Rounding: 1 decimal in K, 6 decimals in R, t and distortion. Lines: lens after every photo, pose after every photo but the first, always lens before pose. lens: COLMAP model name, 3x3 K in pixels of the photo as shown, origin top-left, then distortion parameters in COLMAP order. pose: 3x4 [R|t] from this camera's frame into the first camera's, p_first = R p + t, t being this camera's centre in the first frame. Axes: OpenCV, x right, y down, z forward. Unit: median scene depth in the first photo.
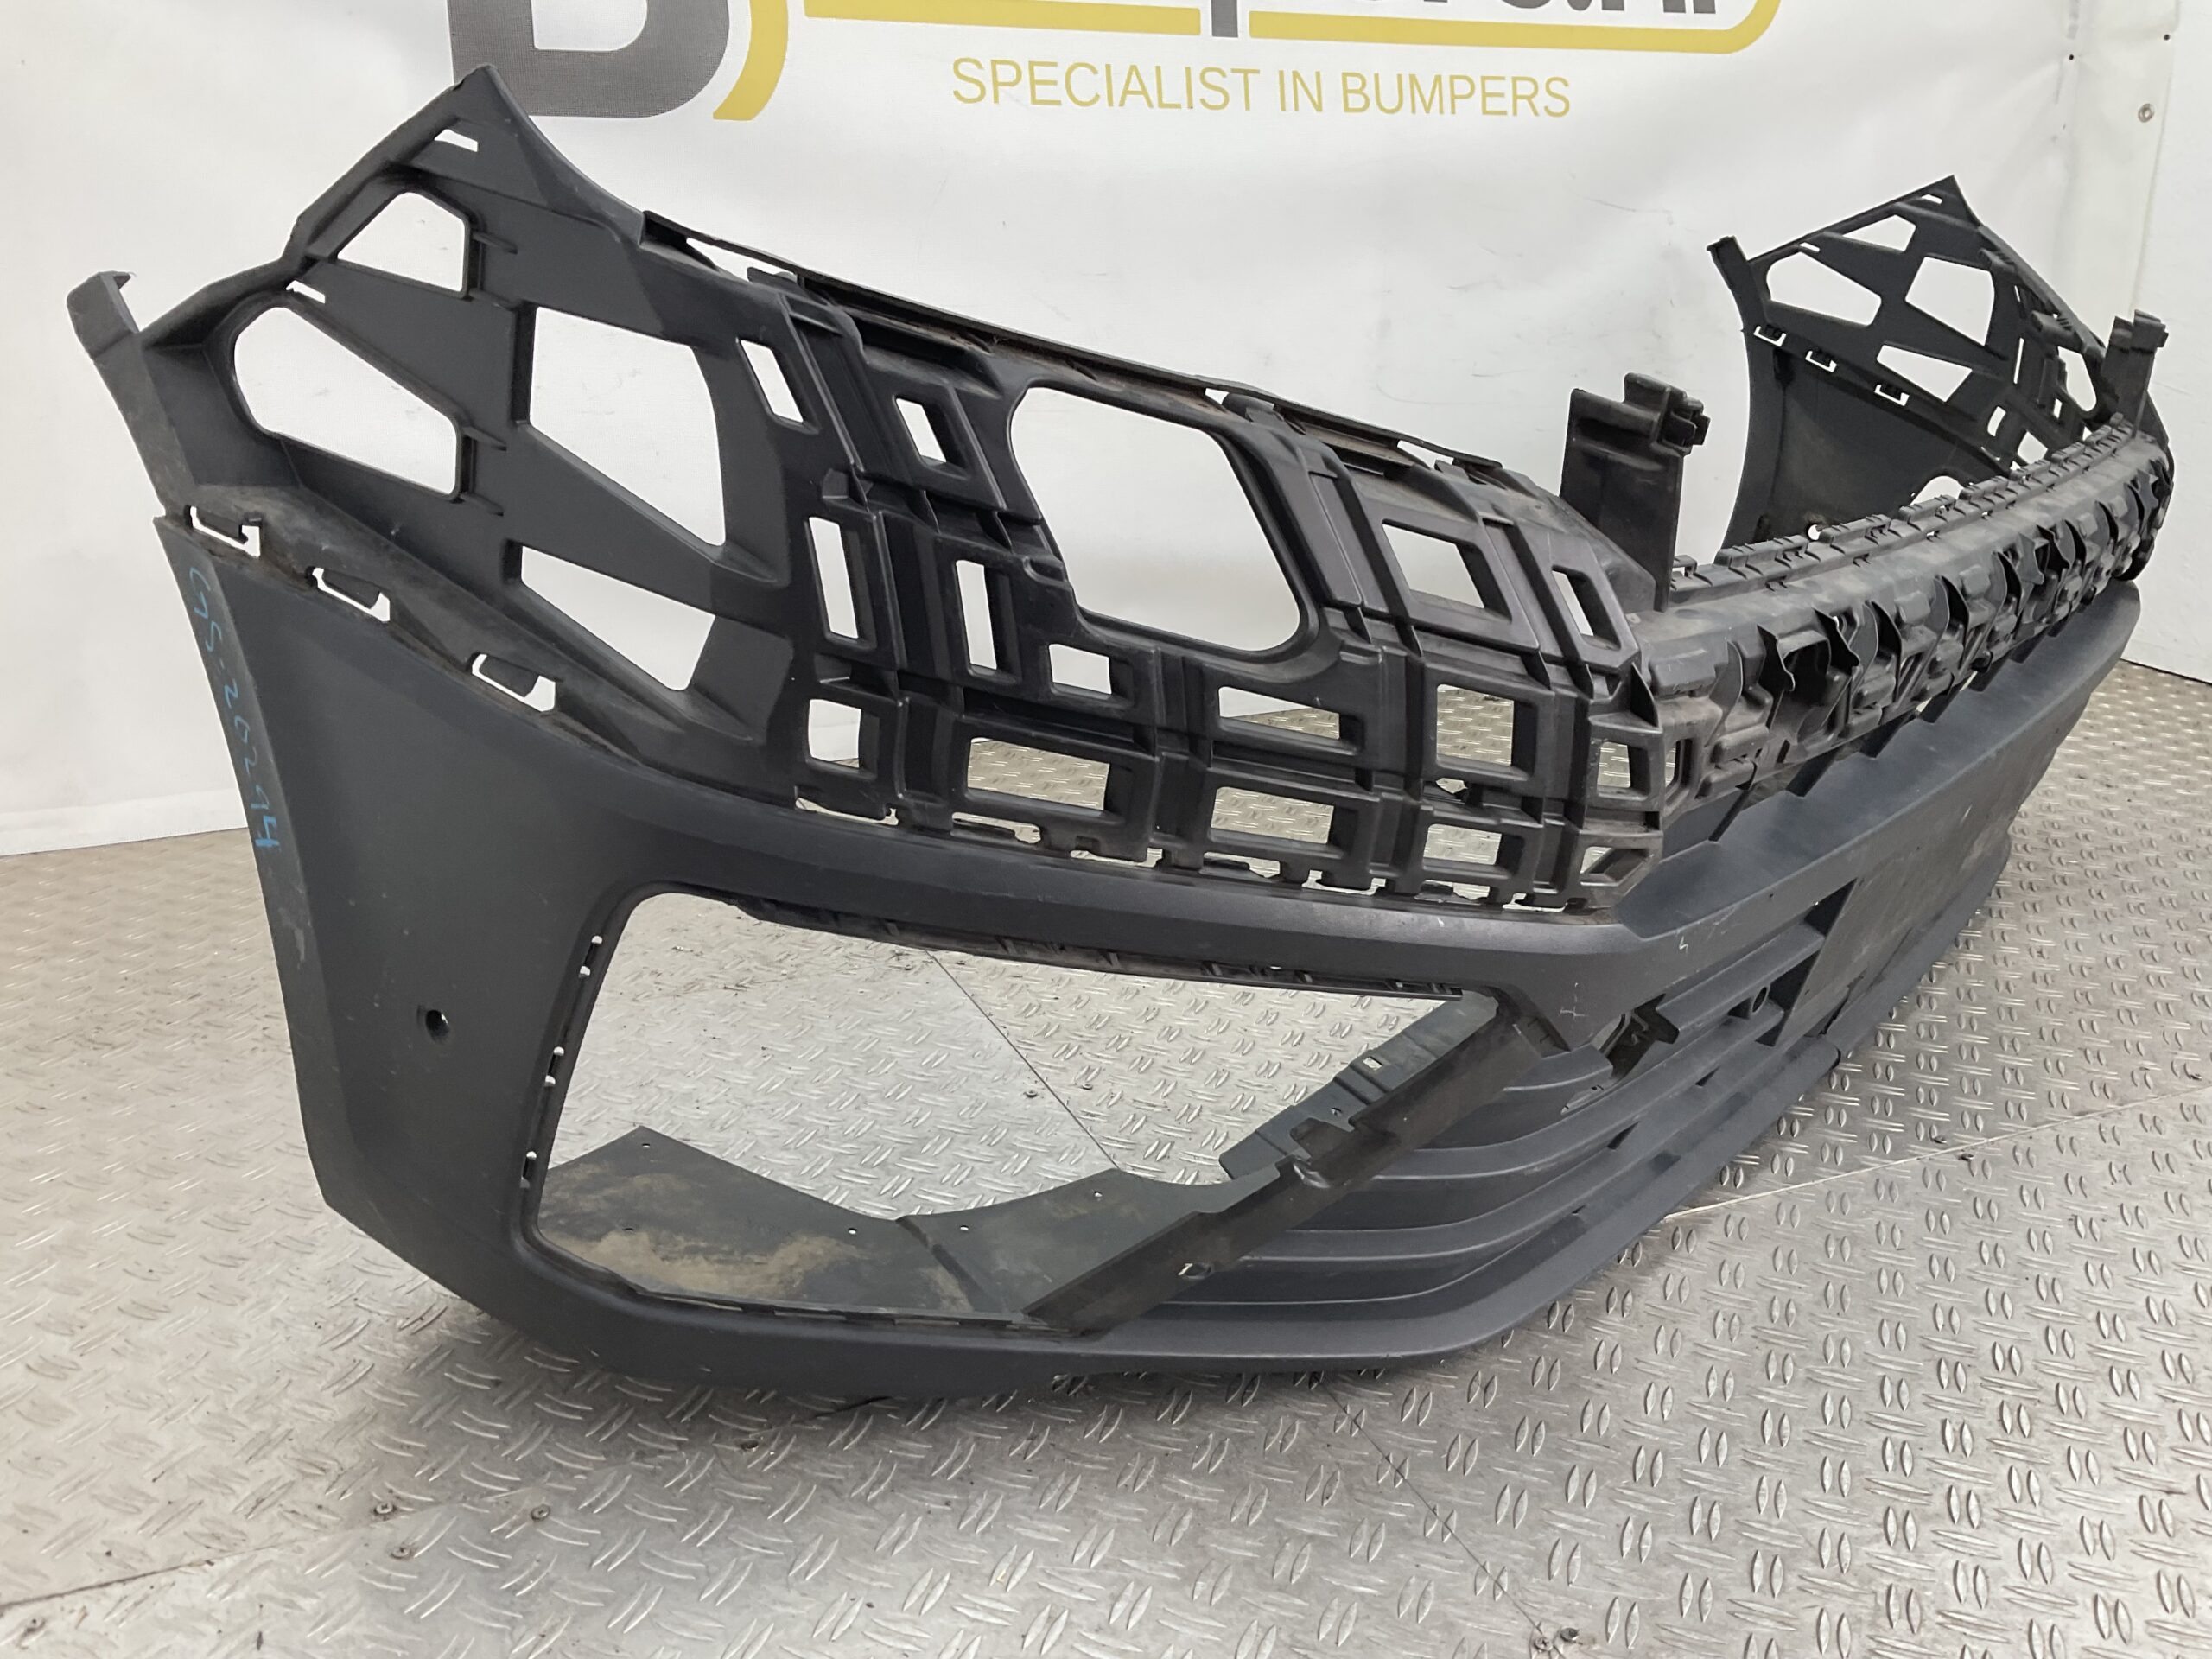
lens RADIAL K [[1799.1, 0, 1106.0], [0, 1799.1, 829.5], [0, 0, 1]] dist [0.097932, -0.191056]
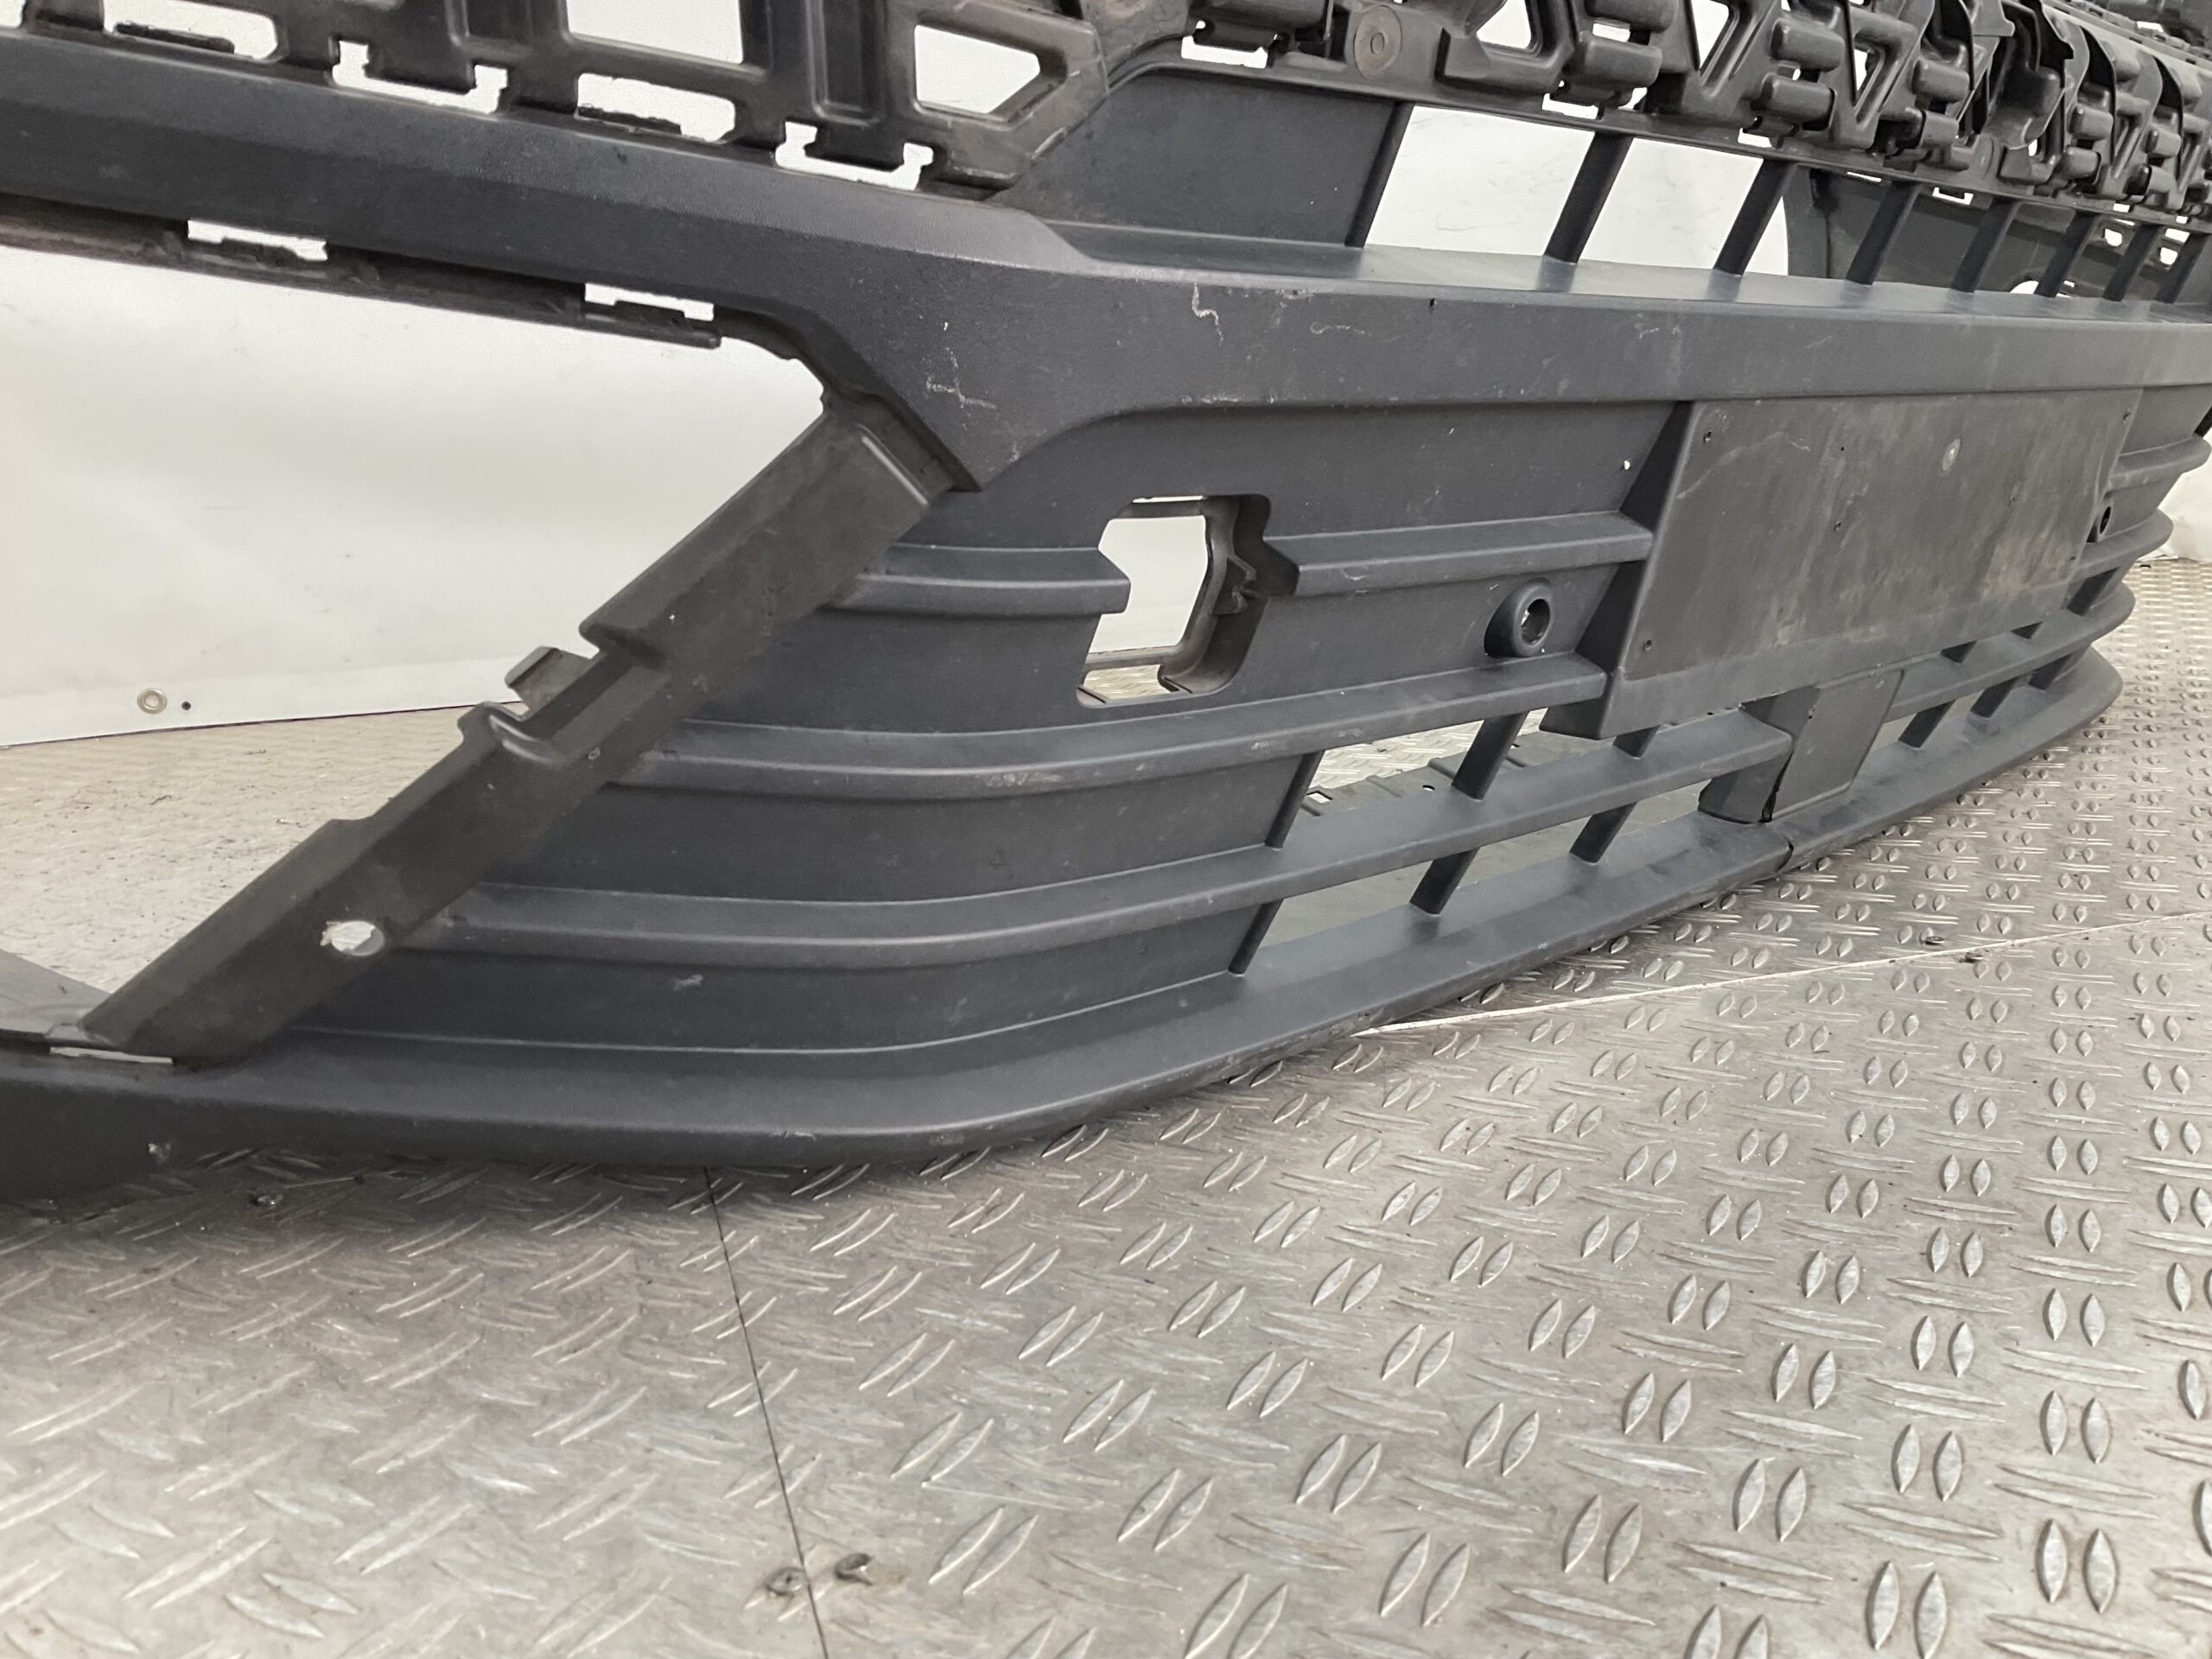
lens RADIAL K [[1832.6, 0, 1106.0], [0, 1832.6, 829.5], [0, 0, 1]] dist [0.115904, -0.236932]
pose [[0.993921, -0.028315, -0.106389, 0.353473], [0.017248, 0.994475, -0.103549, 0.284124], [0.108733, 0.101084, 0.988918, 0.475490]]
